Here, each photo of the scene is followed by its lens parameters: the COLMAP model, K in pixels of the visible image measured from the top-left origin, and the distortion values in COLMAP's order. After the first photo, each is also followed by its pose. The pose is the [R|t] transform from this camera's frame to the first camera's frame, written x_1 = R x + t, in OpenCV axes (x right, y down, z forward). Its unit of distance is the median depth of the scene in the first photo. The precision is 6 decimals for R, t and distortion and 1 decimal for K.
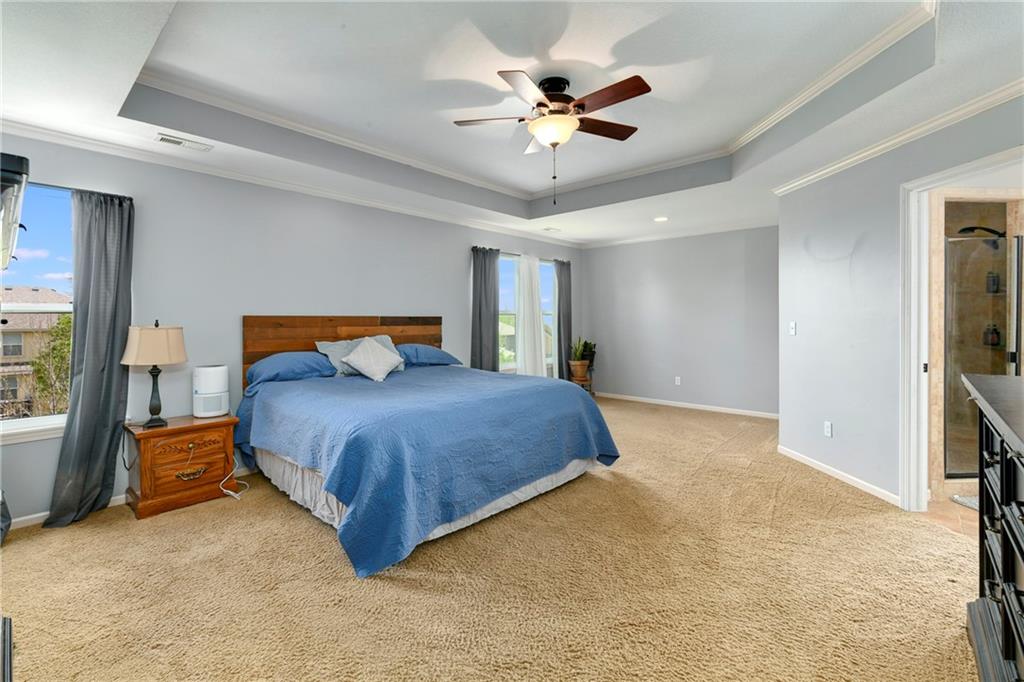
lens RADIAL K [[454.6, 0, 509.0], [0, 454.6, 326.3], [0, 0, 1]] dist [-0.000320, -0.000067]
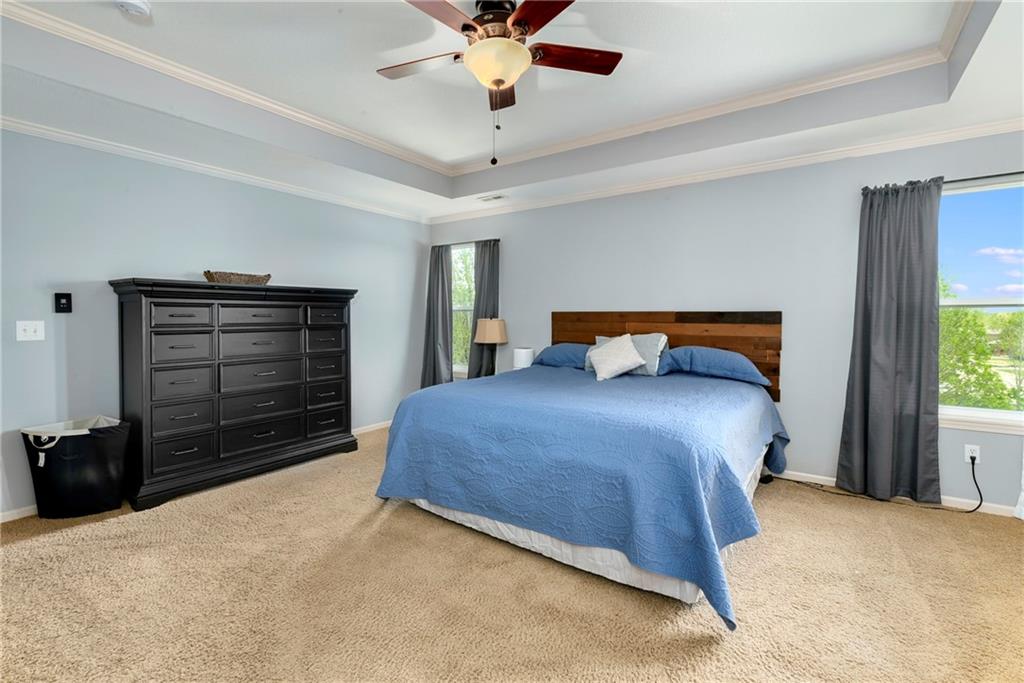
lens RADIAL K [[454.6, 0, 509.0], [0, 454.6, 326.8], [0, 0, 1]] dist [-0.000320, -0.000067]
pose [[0.117083, 0.029111, -0.992695, 0.645006], [-0.017391, 0.999477, 0.027258, -0.013717], [0.992970, 0.014072, 0.117528, 0.709302]]
